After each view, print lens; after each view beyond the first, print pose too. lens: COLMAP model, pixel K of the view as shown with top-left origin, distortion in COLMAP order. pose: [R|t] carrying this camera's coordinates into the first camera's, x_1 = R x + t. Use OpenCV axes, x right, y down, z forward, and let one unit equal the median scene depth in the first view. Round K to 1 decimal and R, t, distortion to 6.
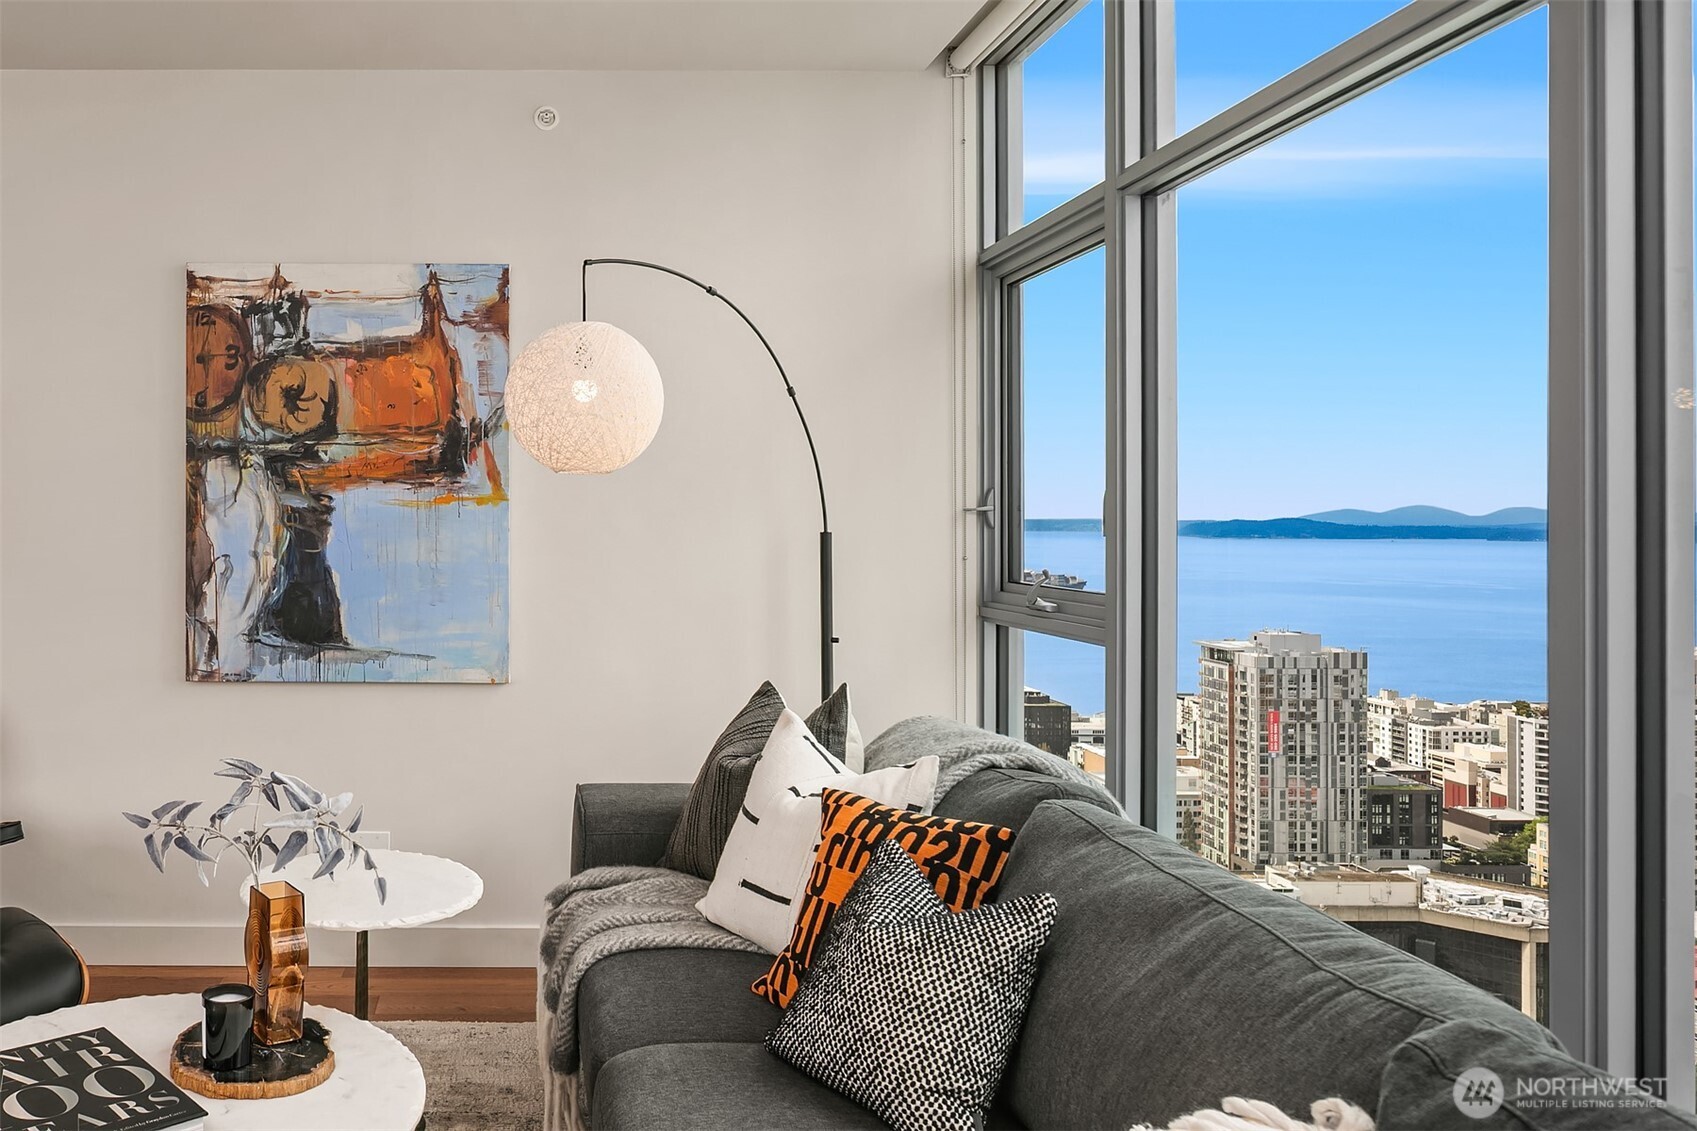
lens RADIAL K [[1156.2, 0, 823.3], [0, 1156.2, 532.6], [0, 0, 1]] dist [-0.006516, -0.003069]
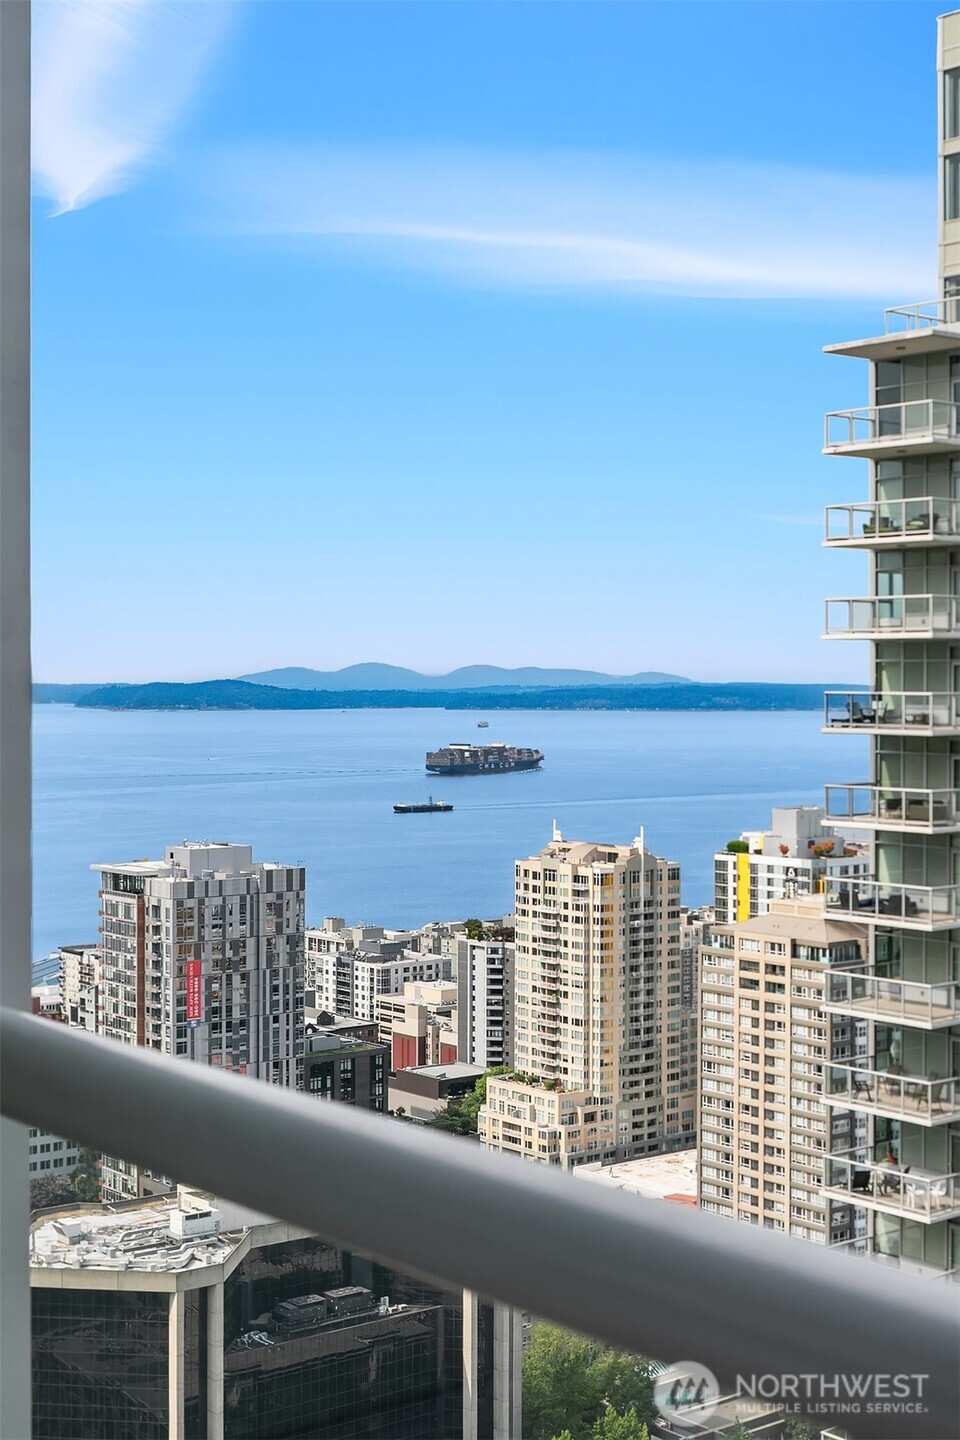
lens RADIAL K [[2087.5, 0, 455.3], [0, 2087.5, 677.6], [0, 0, 1]] dist [-0.033493, 0.000000]
pose [[0.775486, 0.000720, 0.631365, -0.708504], [-0.008261, 0.999925, 0.009007, -0.067610], [-0.631311, -0.012200, 0.775434, -0.152789]]
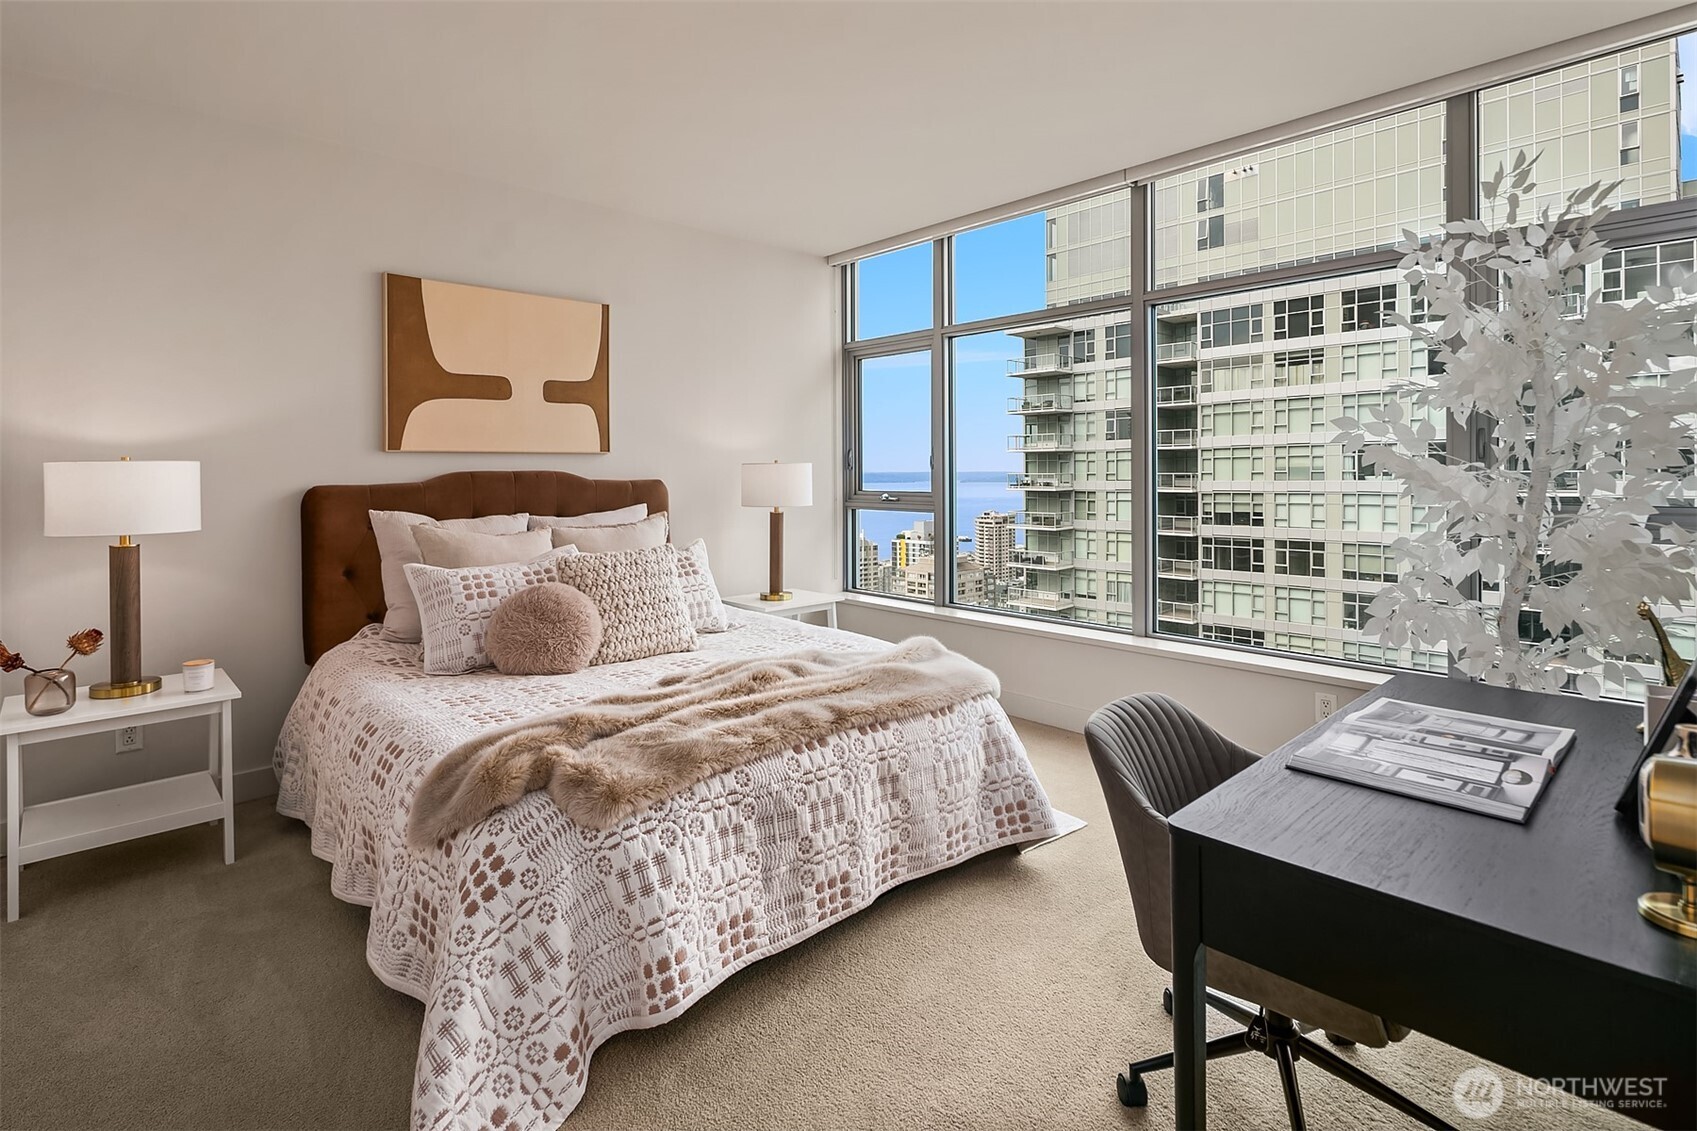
lens RADIAL K [[826.2, 0, 841.0], [0, 826.2, 463.7], [0, 0, 1]] dist [0.005518, -0.002855]
pose [[0.723388, -0.002892, 0.690436, -0.735206], [0.003635, 0.999993, 0.000380, -0.066290], [-0.690432, 0.002235, 0.723393, -0.088400]]
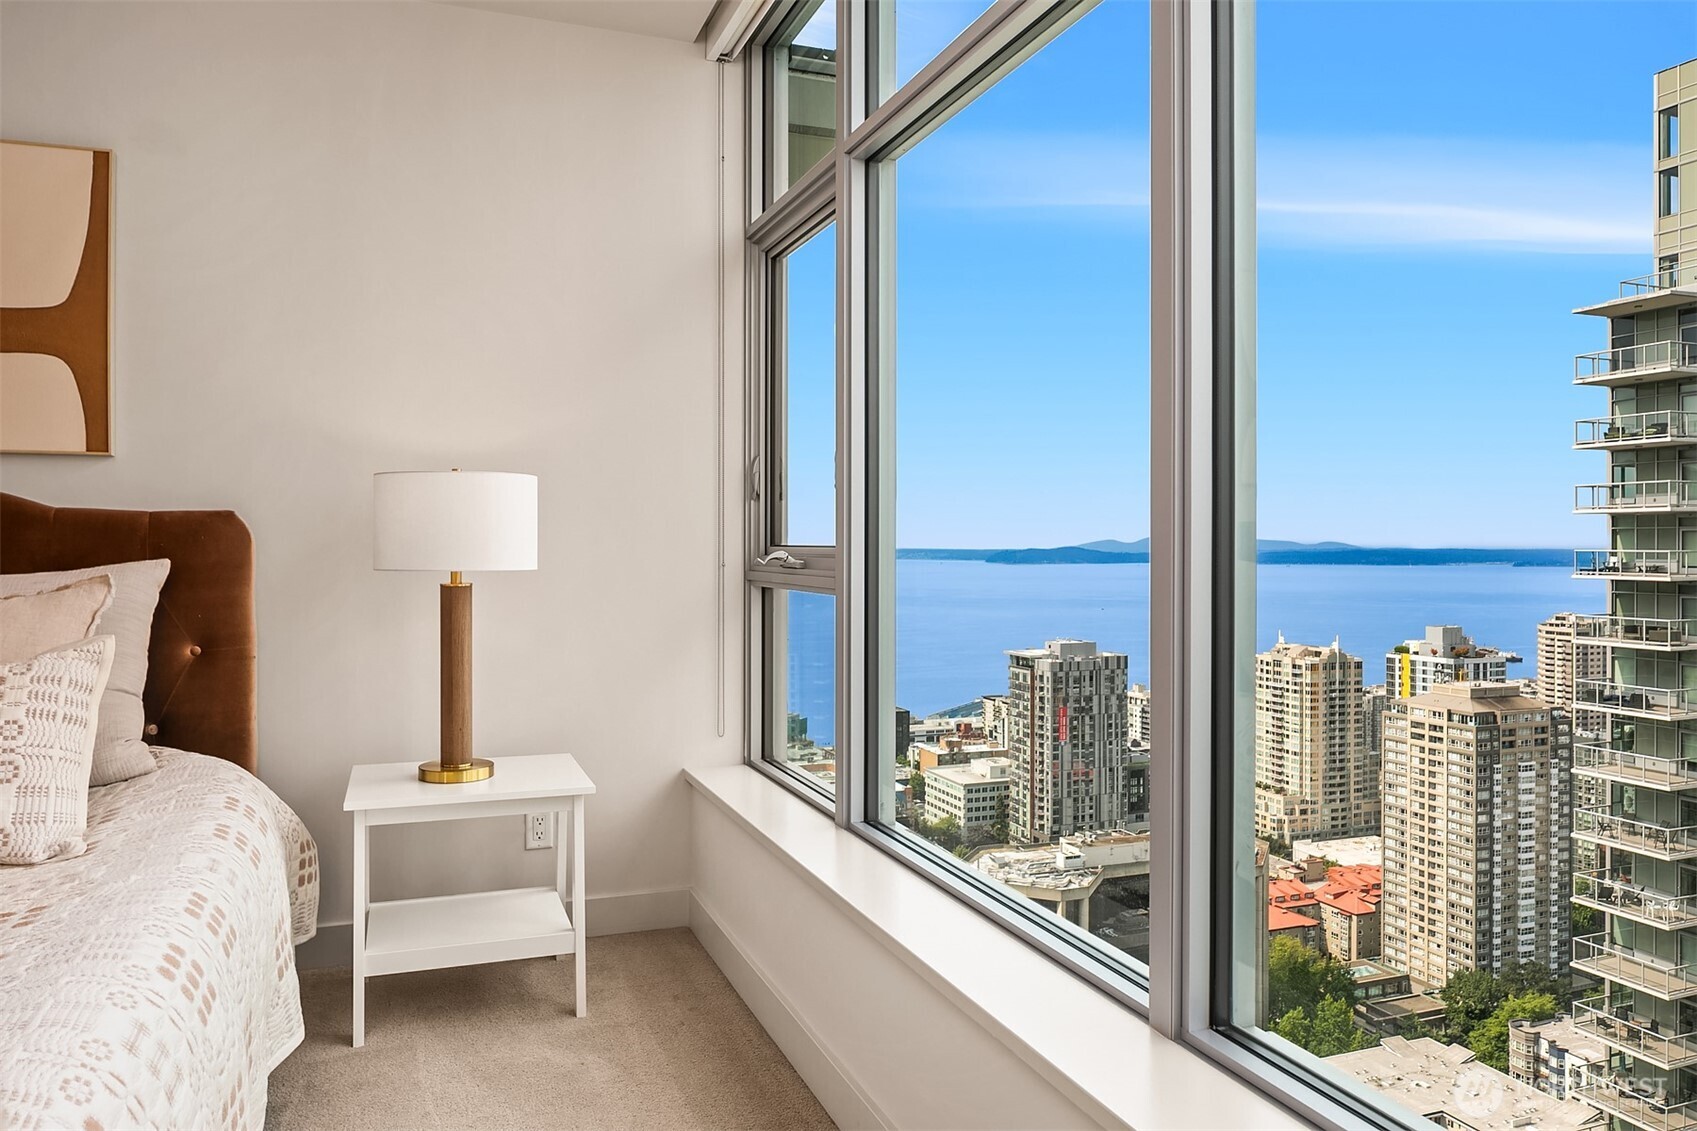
lens RADIAL K [[1156.2, 0, 816.0], [0, 1156.2, 540.8], [0, 0, 1]] dist [-0.006516, -0.003069]
pose [[0.935781, 0.000233, 0.352581, -0.708139], [-0.002668, 0.999976, 0.006422, -0.064711], [-0.352571, -0.006950, 0.935759, -0.083357]]
